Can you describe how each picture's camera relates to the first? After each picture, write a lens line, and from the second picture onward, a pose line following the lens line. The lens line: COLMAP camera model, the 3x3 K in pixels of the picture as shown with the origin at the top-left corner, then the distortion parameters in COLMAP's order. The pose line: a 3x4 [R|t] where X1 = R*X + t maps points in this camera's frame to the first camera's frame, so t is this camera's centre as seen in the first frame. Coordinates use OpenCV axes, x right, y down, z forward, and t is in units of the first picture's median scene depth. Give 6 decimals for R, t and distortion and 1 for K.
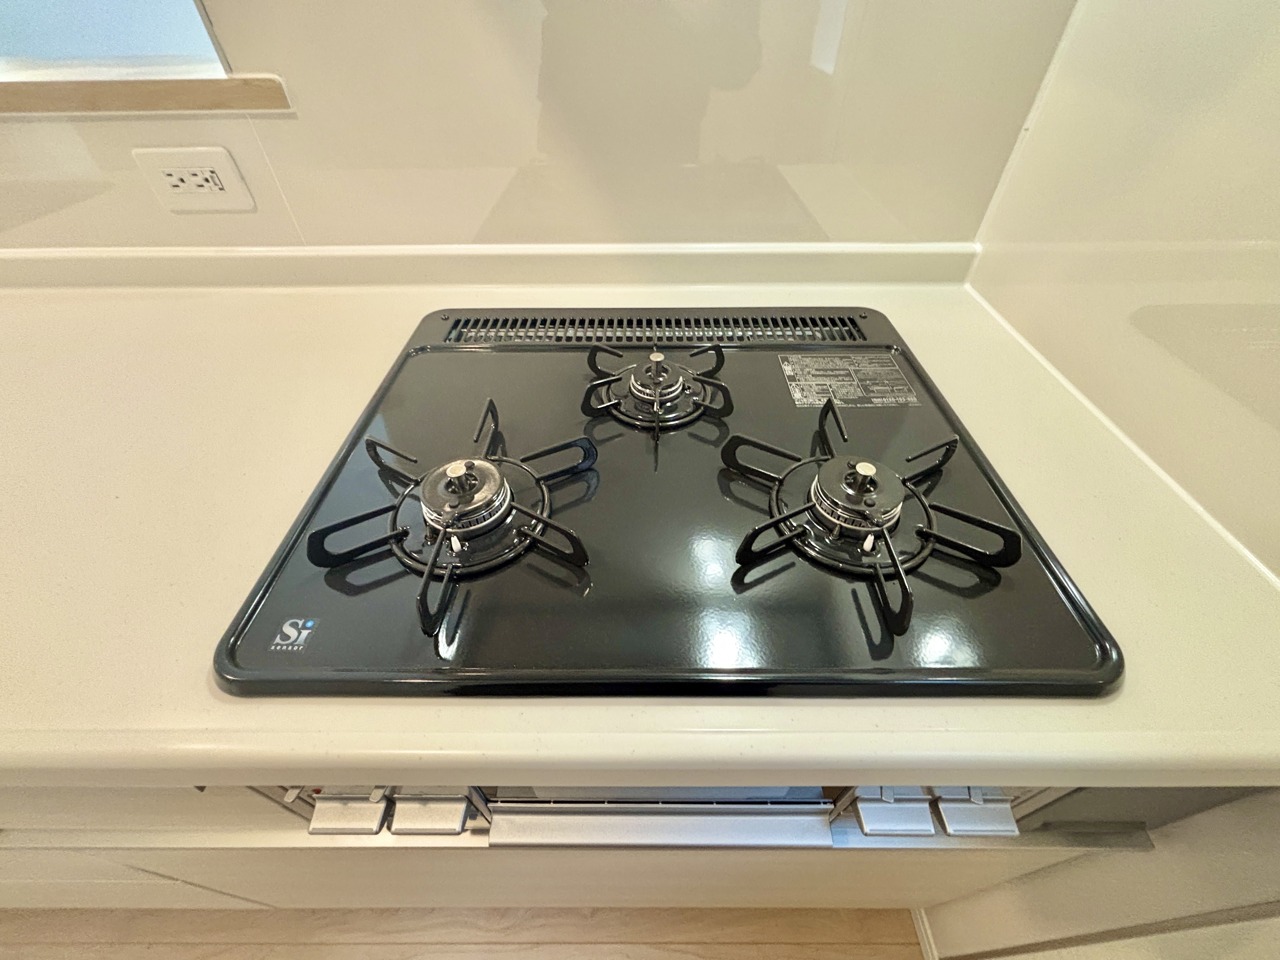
lens RADIAL K [[514.8, 0, 636.6], [0, 514.8, 471.5], [0, 0, 1]] dist [-0.005528, -0.000142]
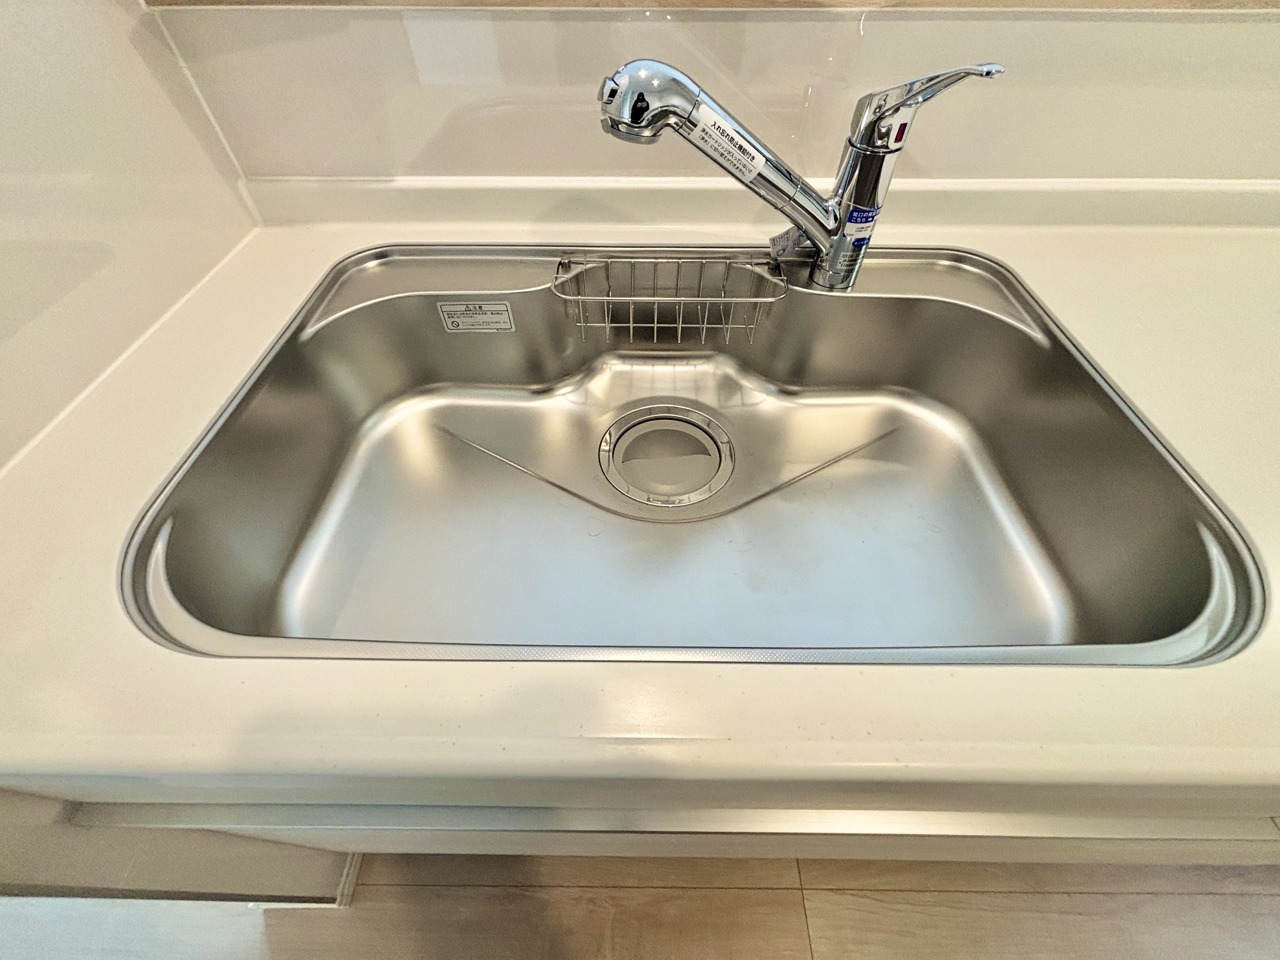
lens RADIAL K [[516.2, 0, 639.4], [0, 516.2, 477.8], [0, 0, 1]] dist [-0.000519, 0.000105]
pose [[0.999920, 0.012511, -0.001759, -2.190346], [-0.012244, 0.993950, 0.109151, -0.012503], [0.003114, -0.109121, 0.994024, 0.061572]]
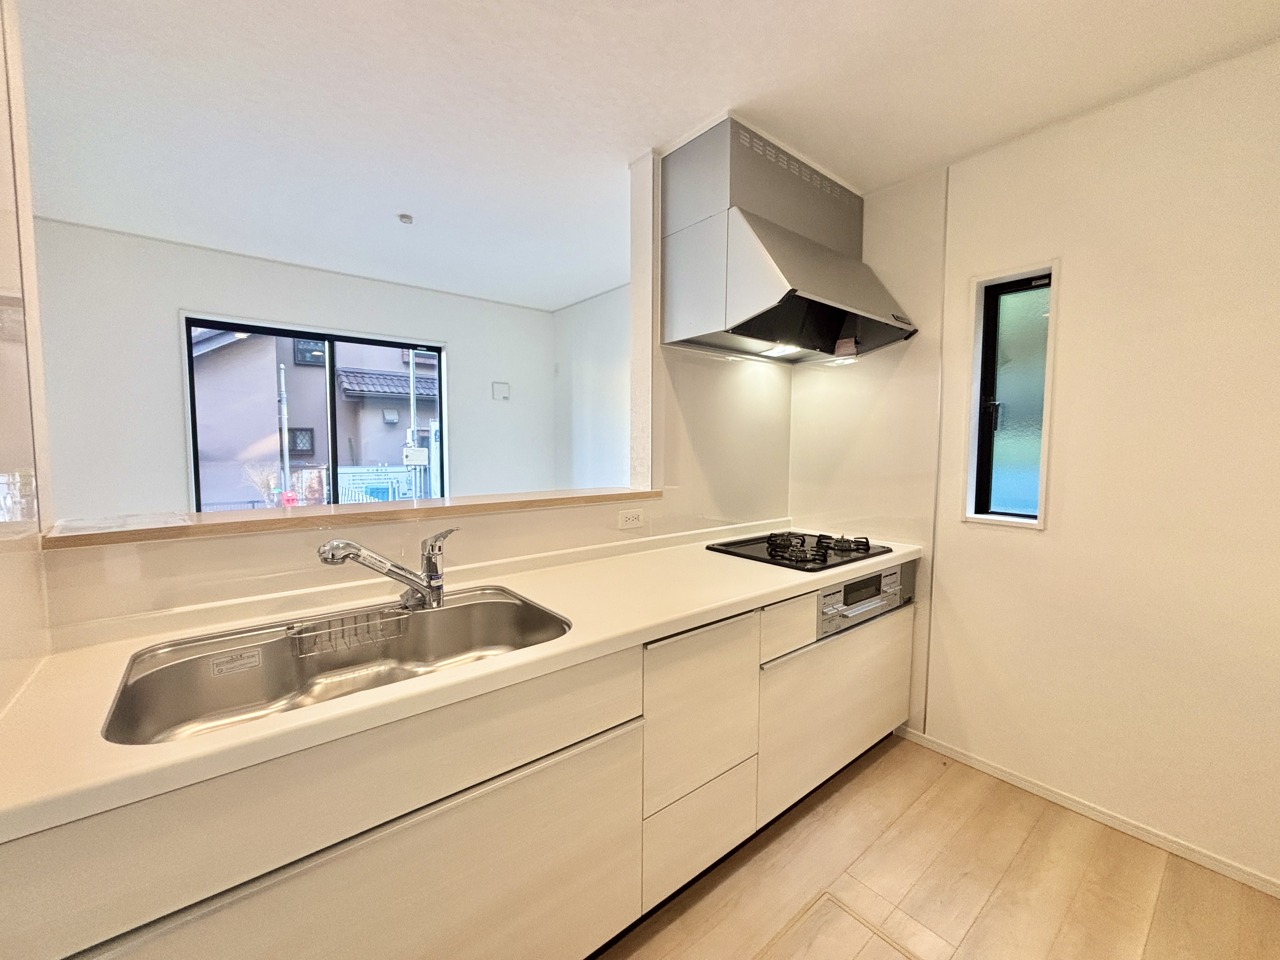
lens RADIAL K [[516.2, 0, 639.4], [0, 516.2, 477.8], [0, 0, 1]] dist [-0.000519, 0.000105]
pose [[0.775318, -0.034459, 0.630631, -2.491733], [0.433112, 0.755745, -0.491185, 0.694987], [-0.459670, 0.653958, 0.600867, -0.917713]]
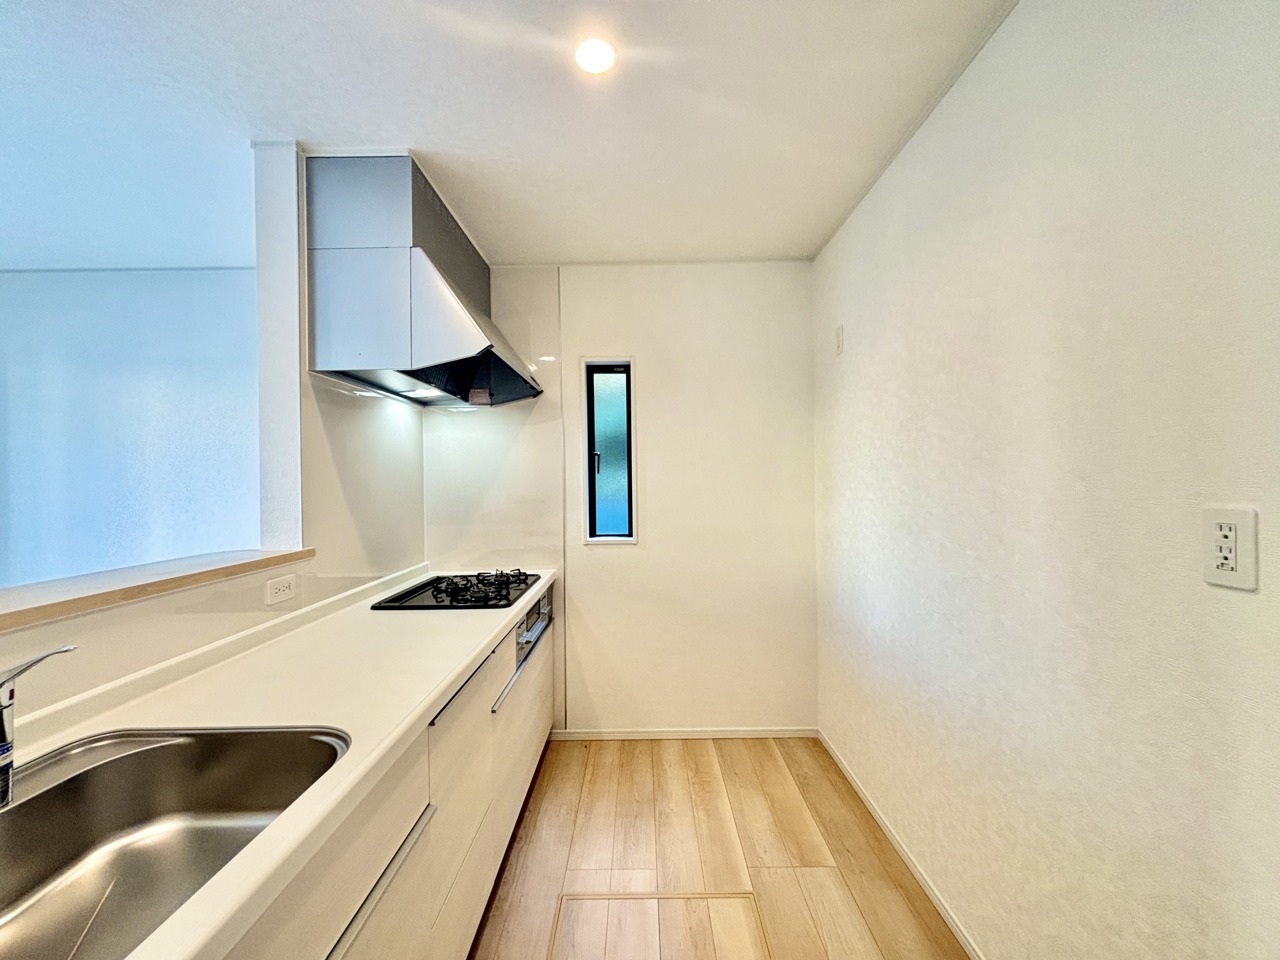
lens RADIAL K [[519.0, 0, 638.5], [0, 519.0, 478.5], [0, 0, 1]] dist [0.001062, 0.000054]
pose [[0.007353, 0.005279, 0.999959, -2.943654], [0.703884, 0.710259, -0.008925, 0.220724], [-0.710277, 0.703921, 0.001507, -0.472873]]
